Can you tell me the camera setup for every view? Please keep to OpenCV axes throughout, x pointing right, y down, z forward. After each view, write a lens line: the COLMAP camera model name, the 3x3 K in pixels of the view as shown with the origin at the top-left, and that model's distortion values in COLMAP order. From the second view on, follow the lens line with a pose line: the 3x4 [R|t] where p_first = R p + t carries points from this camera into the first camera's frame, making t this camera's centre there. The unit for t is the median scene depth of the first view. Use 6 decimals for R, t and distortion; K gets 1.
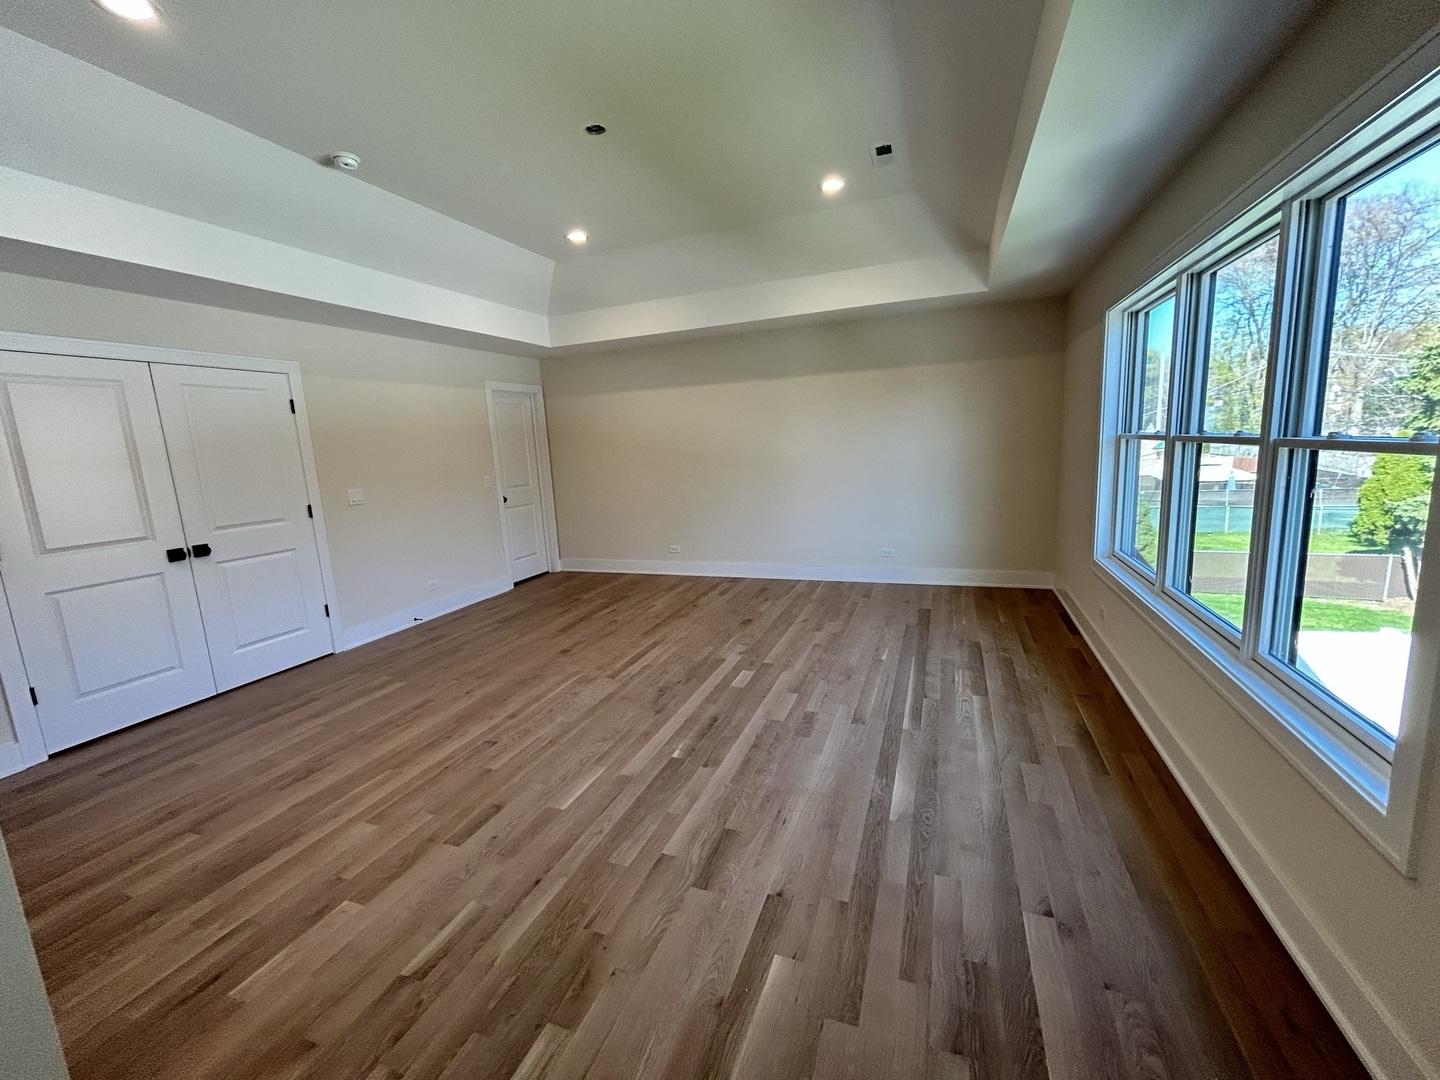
lens RADIAL K [[586.2, 0, 719.0], [0, 586.2, 538.2], [0, 0, 1]] dist [-0.000057, -0.000277]
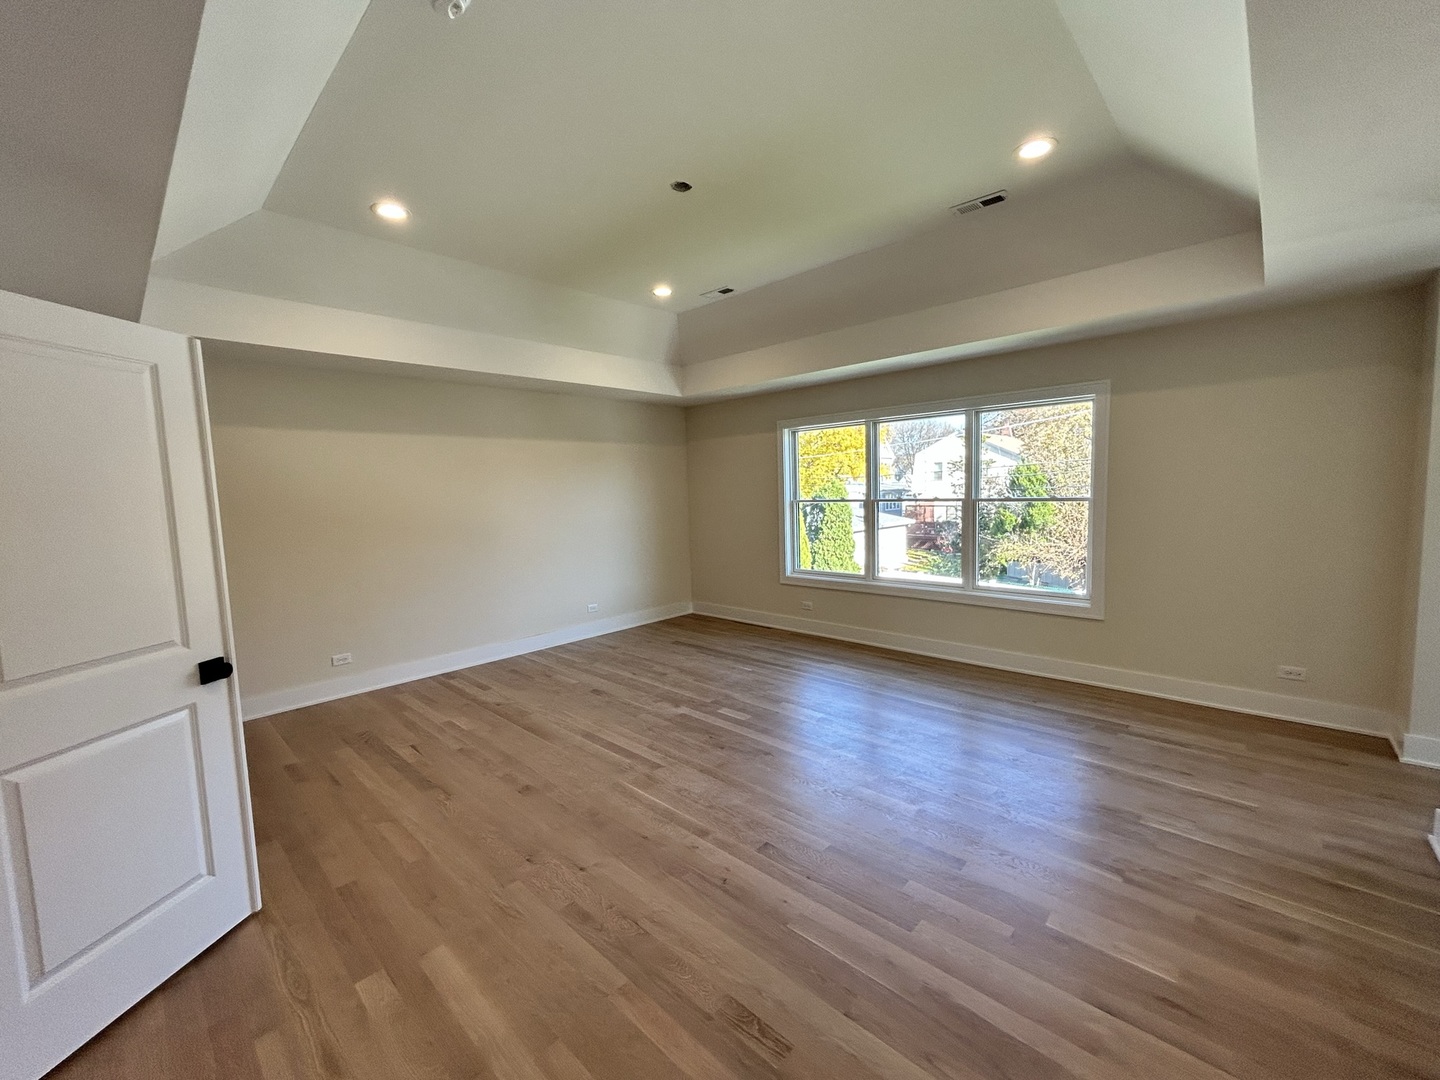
lens RADIAL K [[586.2, 0, 719.0], [0, 586.2, 538.2], [0, 0, 1]] dist [-0.000057, -0.000277]
pose [[0.385742, -0.041004, 0.921695, -0.869059], [0.163722, 0.986199, -0.024646, -0.053649], [-0.907964, 0.160409, 0.387131, 0.500471]]
